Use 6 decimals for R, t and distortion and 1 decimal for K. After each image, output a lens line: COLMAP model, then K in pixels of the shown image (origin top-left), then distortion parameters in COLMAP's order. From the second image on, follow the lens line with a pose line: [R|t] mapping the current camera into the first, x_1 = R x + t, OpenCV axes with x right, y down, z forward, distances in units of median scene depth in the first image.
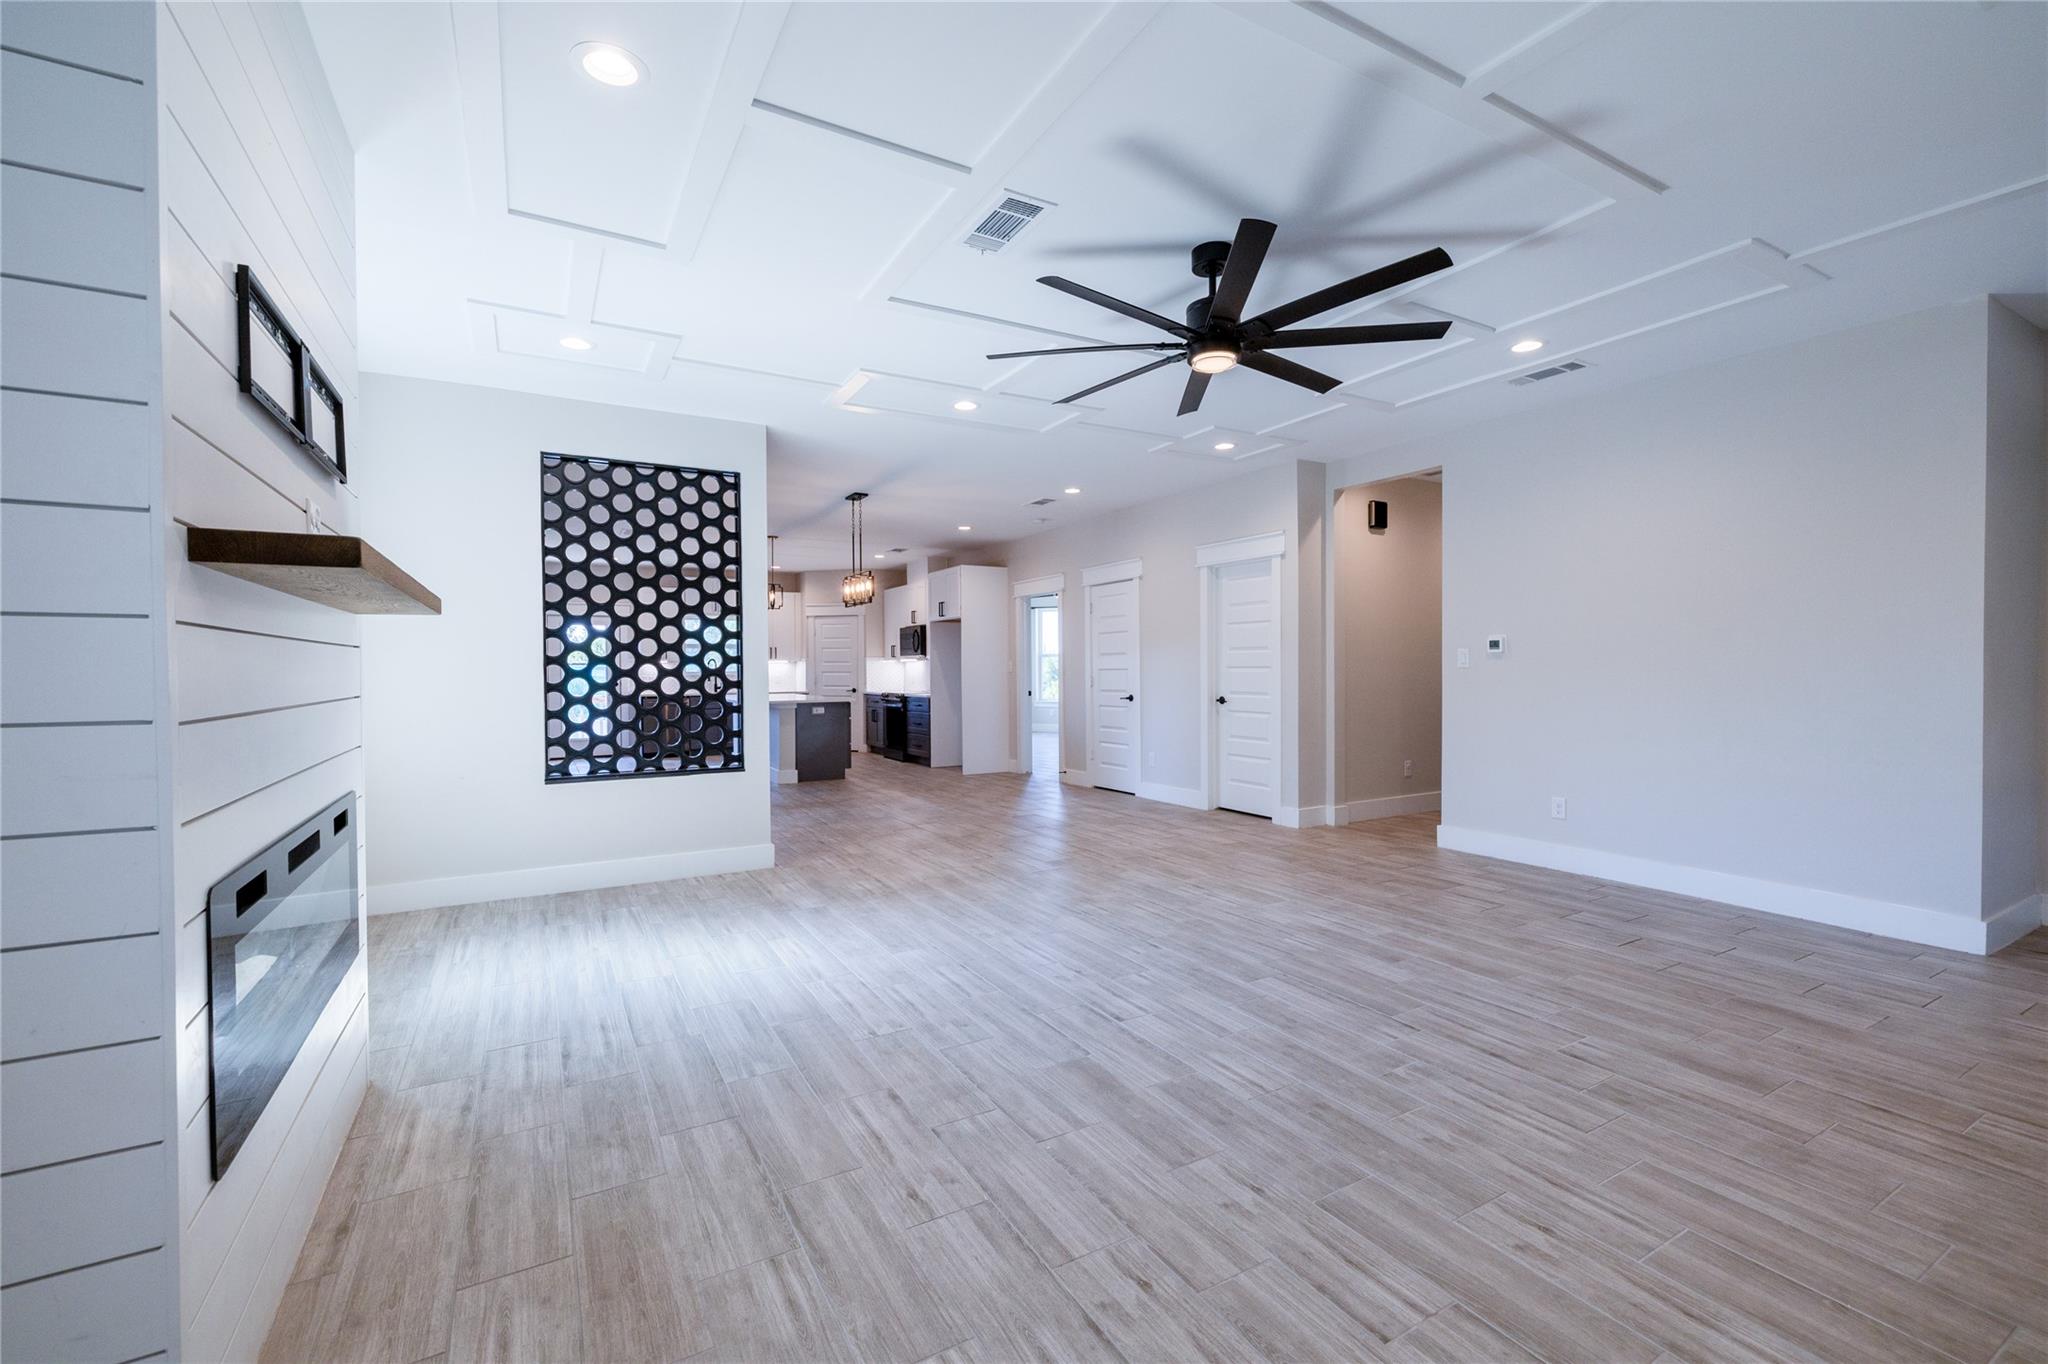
lens RADIAL K [[860.7, 0, 1027.7], [0, 860.7, 678.2], [0, 0, 1]] dist [0.001829, -0.000299]
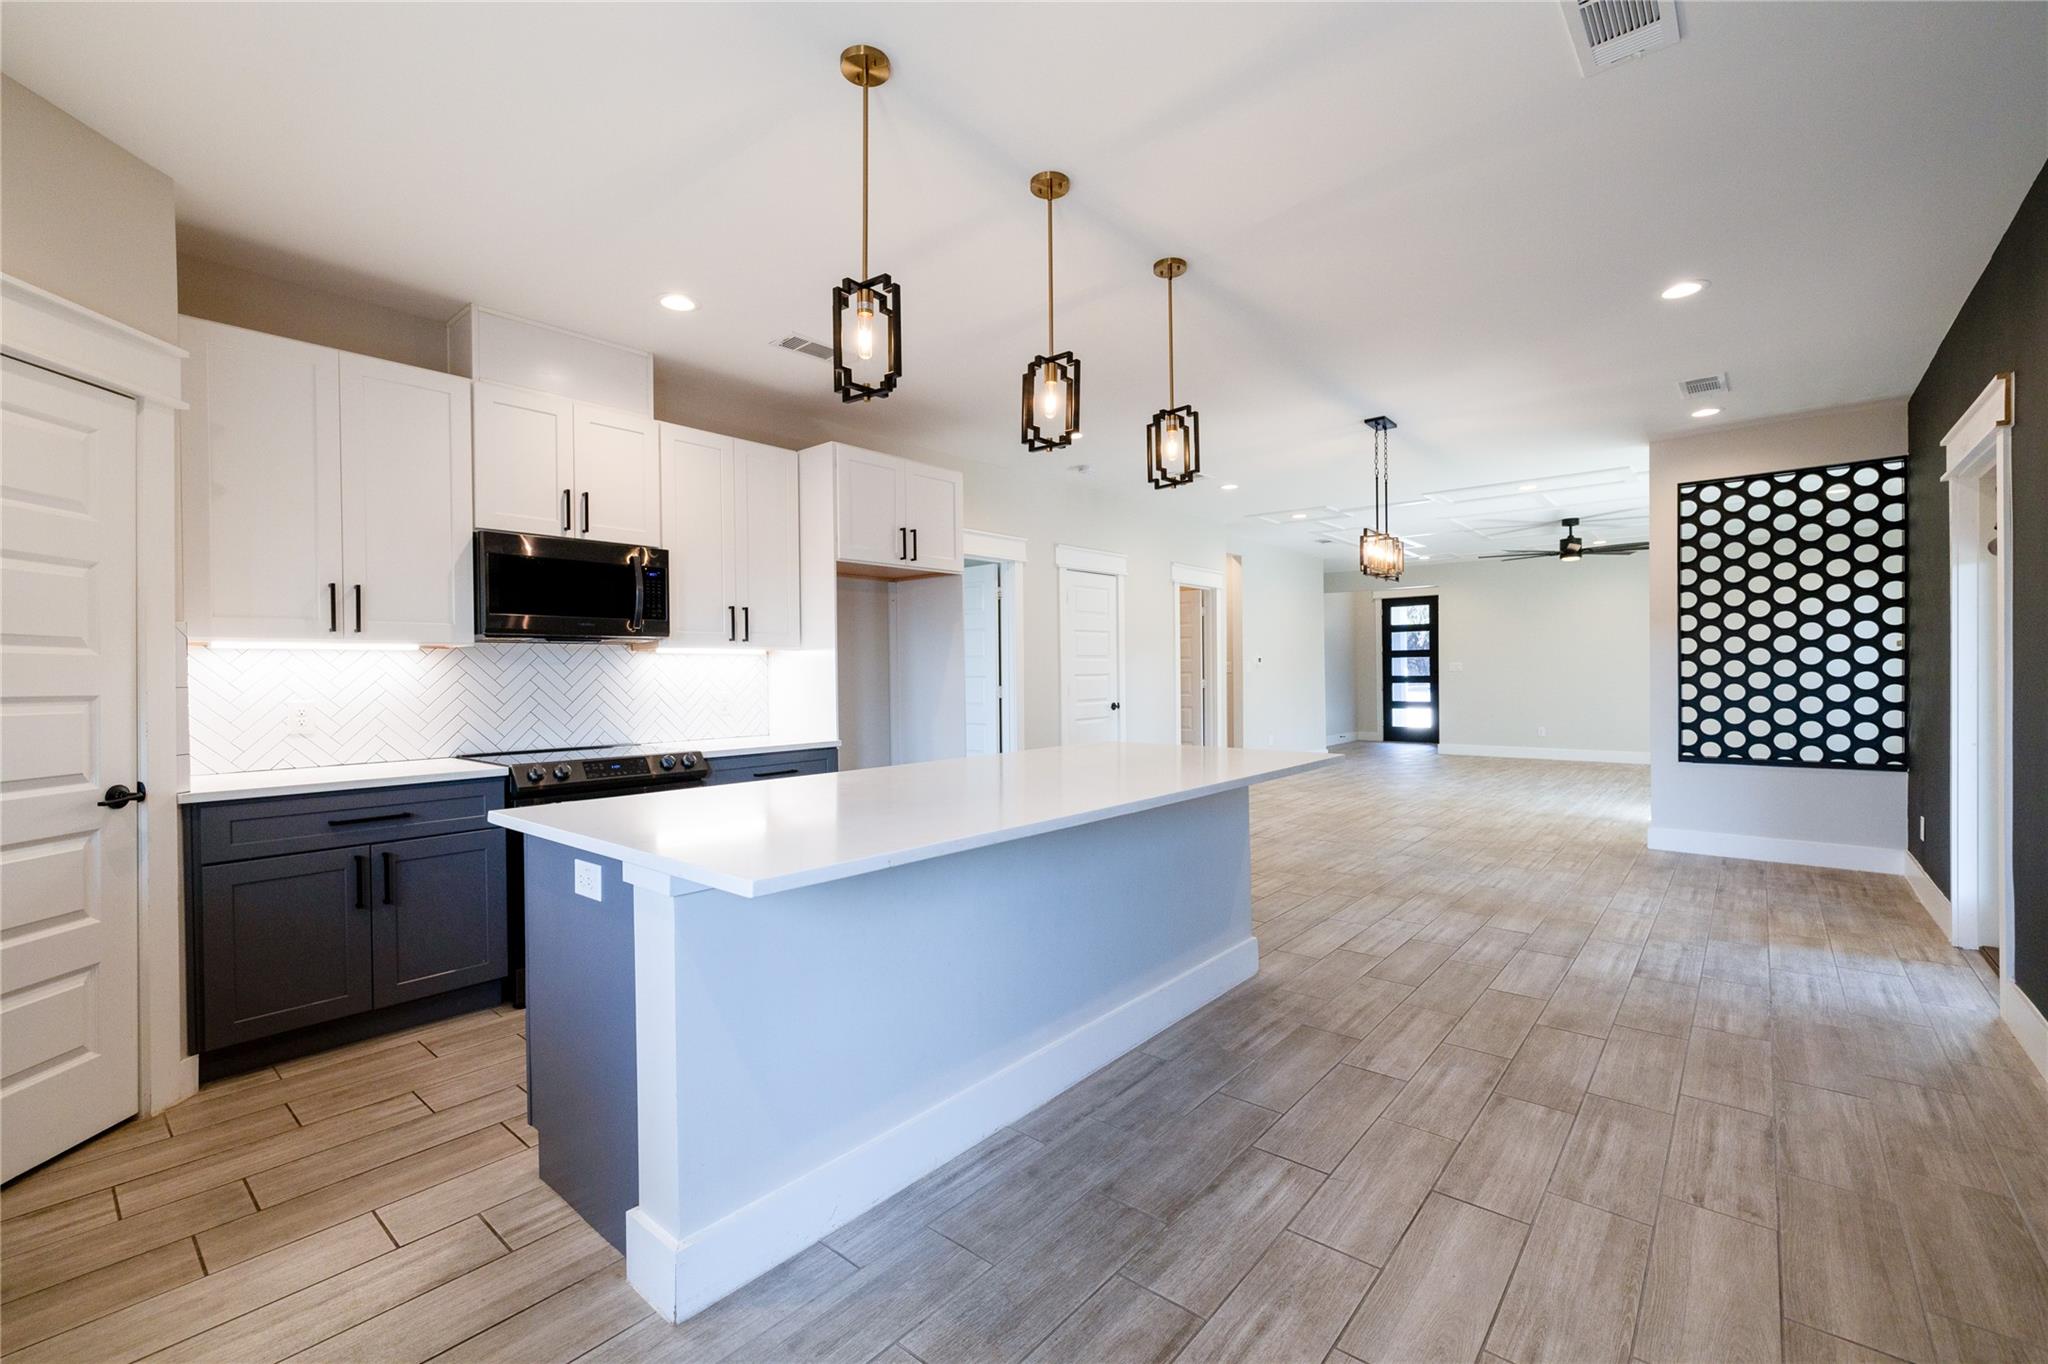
lens RADIAL K [[860.7, 0, 1027.7], [0, 860.7, 678.2], [0, 0, 1]] dist [0.001829, -0.000299]
pose [[-0.339110, 0.004436, 0.940736, -2.267698], [0.023009, 0.999729, 0.003580, -0.038110], [-0.940465, 0.022860, -0.339120, 4.510889]]
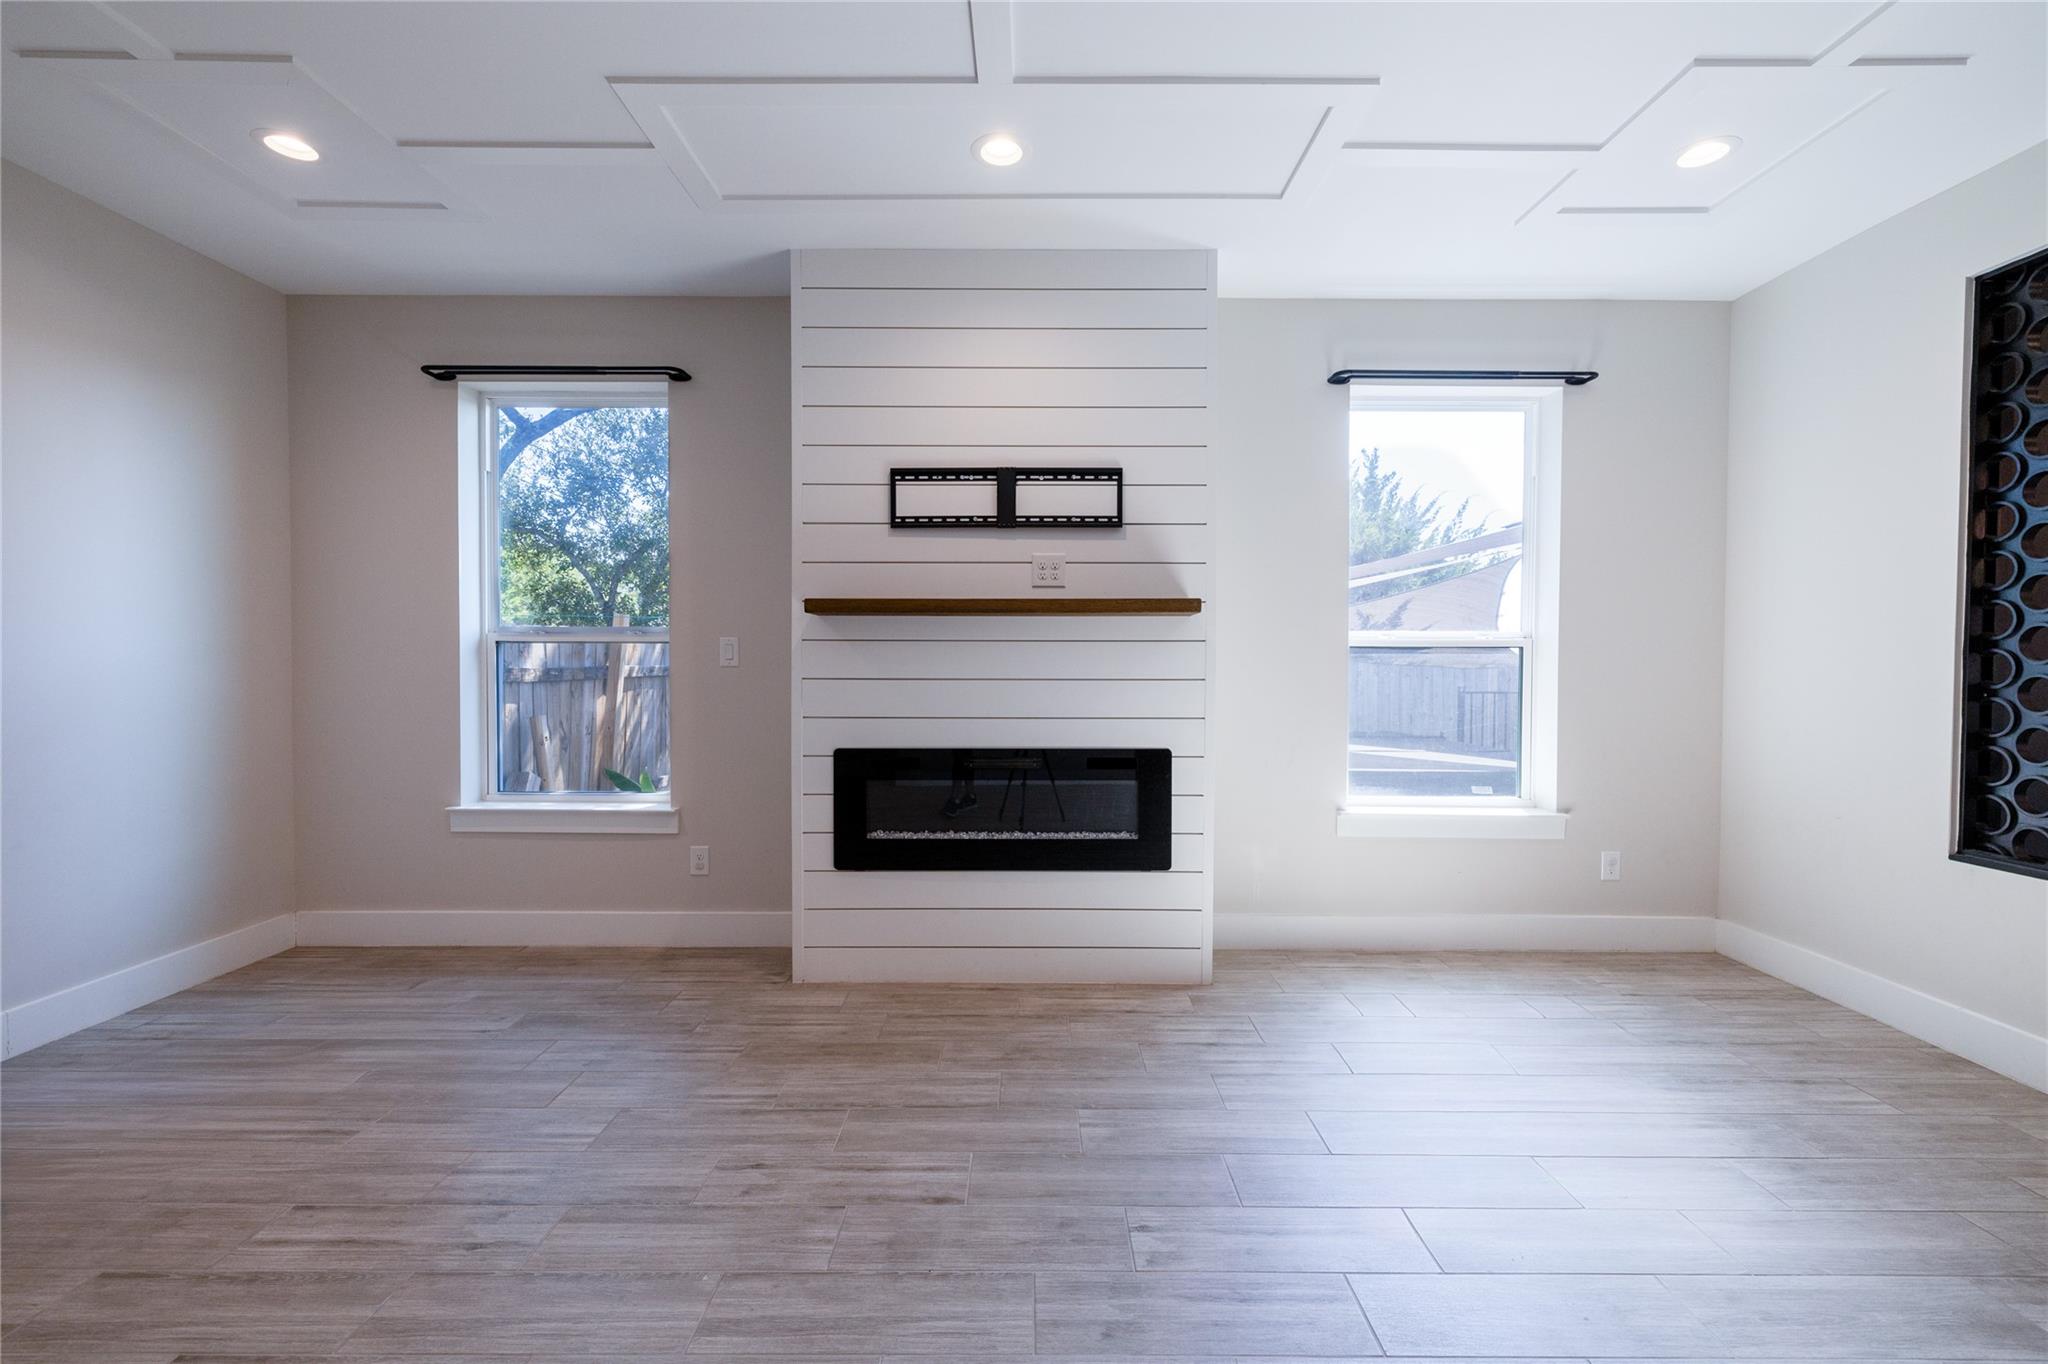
lens RADIAL K [[865.3, 0, 1028.4], [0, 865.3, 680.9], [0, 0, 1]] dist [0.000988, 0.000232]
pose [[-0.498539, 0.025670, -0.866487, 0.469898], [-0.010057, 0.999323, 0.035392, -0.020206], [0.866809, 0.026359, -0.497943, 1.412240]]
